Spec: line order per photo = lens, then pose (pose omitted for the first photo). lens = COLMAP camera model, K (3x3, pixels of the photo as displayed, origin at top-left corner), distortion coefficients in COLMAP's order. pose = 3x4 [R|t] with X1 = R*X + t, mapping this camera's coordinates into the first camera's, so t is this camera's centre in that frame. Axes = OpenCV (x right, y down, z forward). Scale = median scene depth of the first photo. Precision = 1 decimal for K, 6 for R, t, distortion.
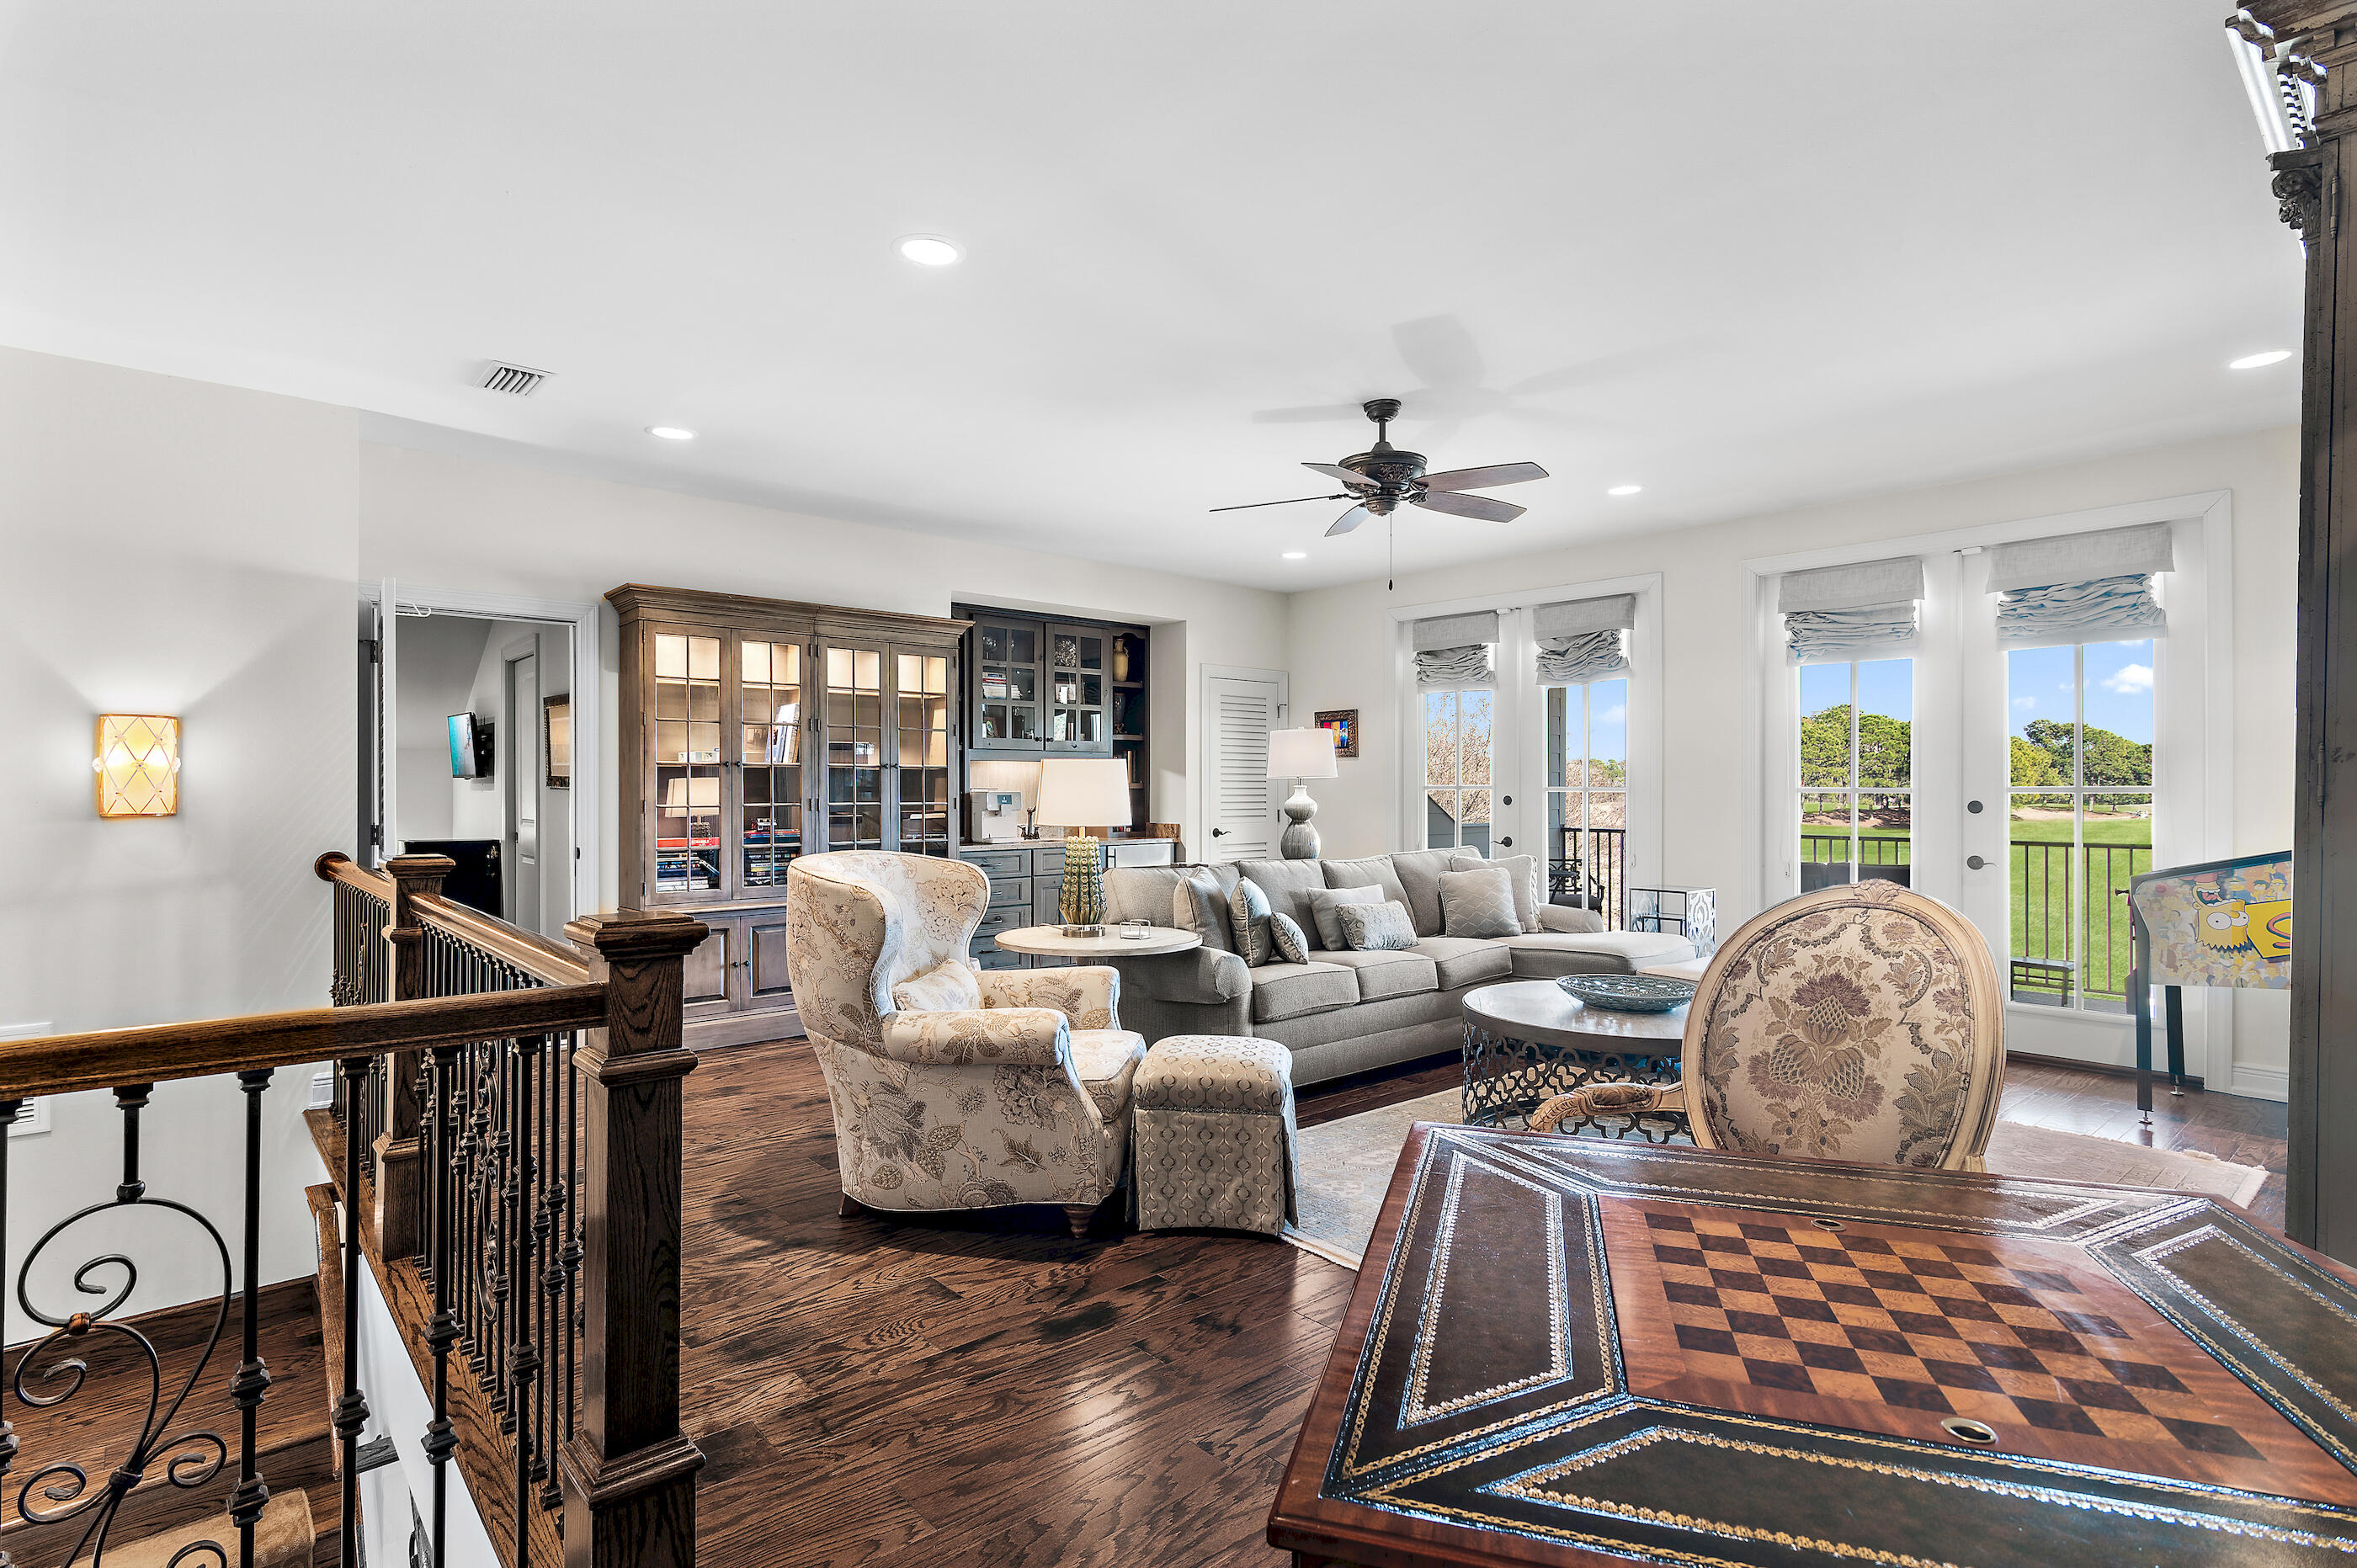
lens RADIAL K [[1139.3, 0, 1145.7], [0, 1139.3, 783.8], [0, 0, 1]] dist [-0.013134, -0.000656]
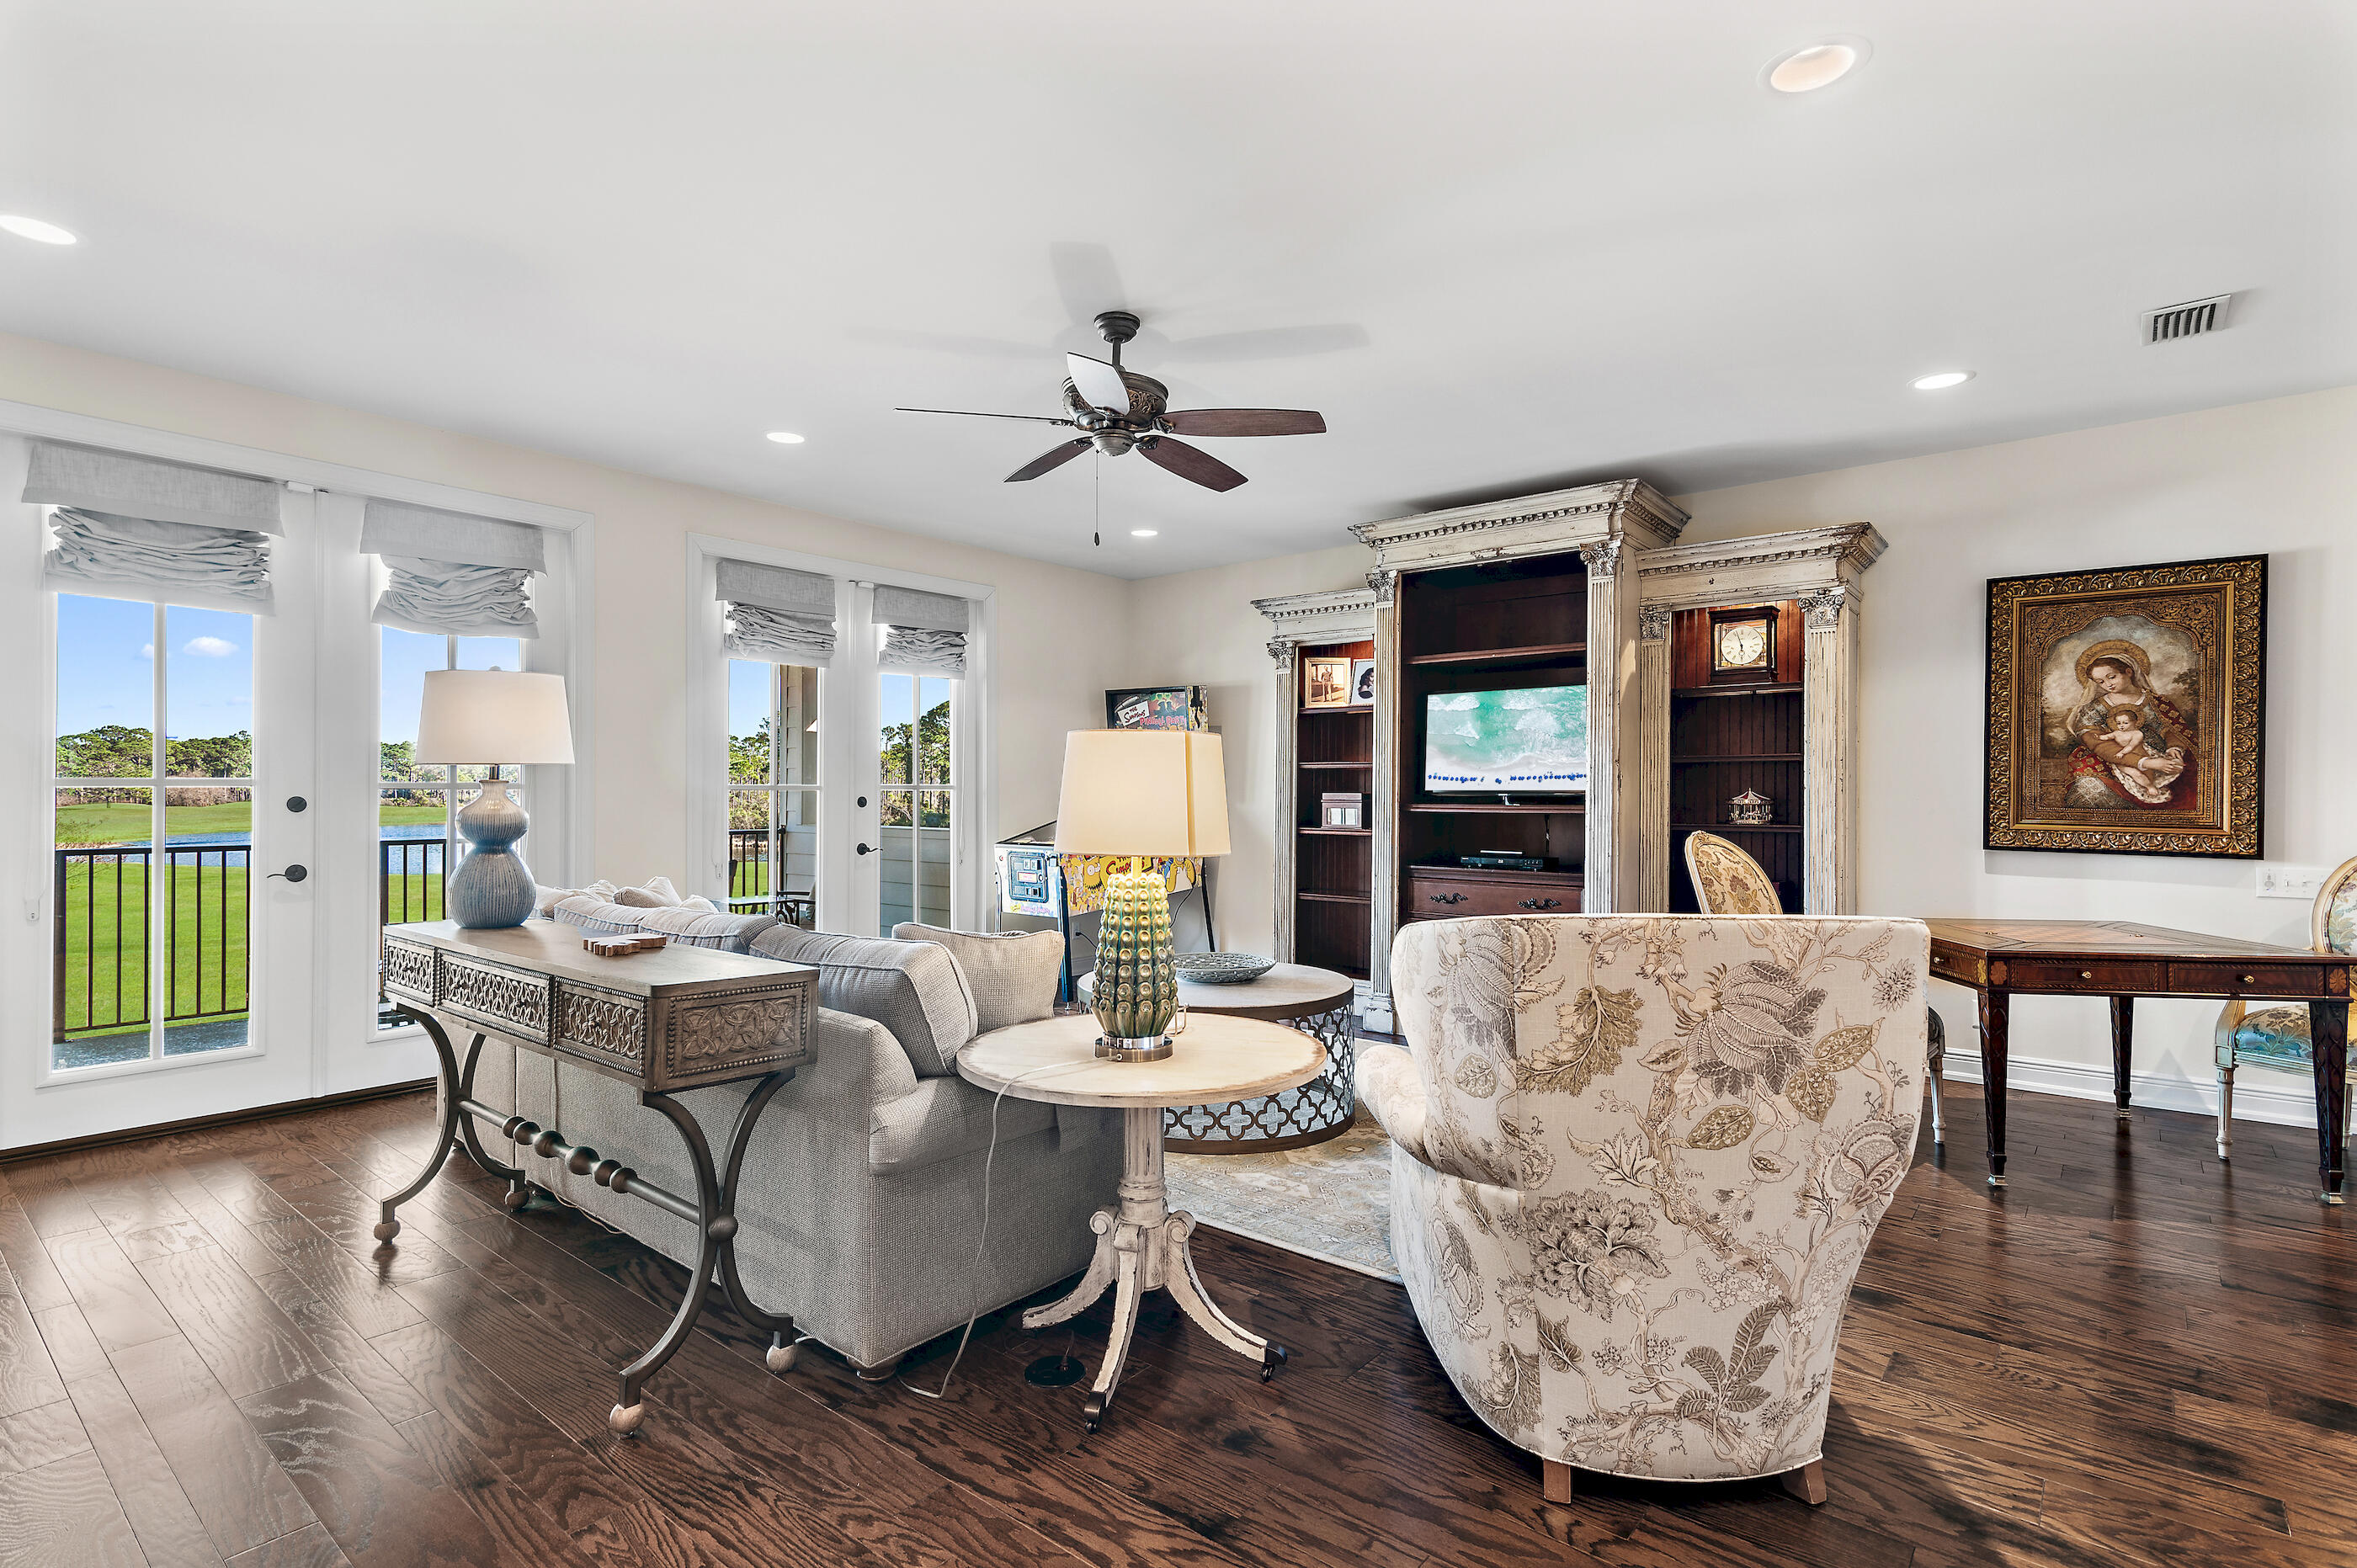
lens RADIAL K [[1139.3, 0, 1145.7], [0, 1139.3, 783.8], [0, 0, 1]] dist [-0.013134, -0.000656]
pose [[-0.144477, 0.003122, 0.989503, -0.490426], [-0.002565, 0.999990, -0.003529, 0.004339], [-0.989505, -0.003048, -0.144468, 0.878681]]
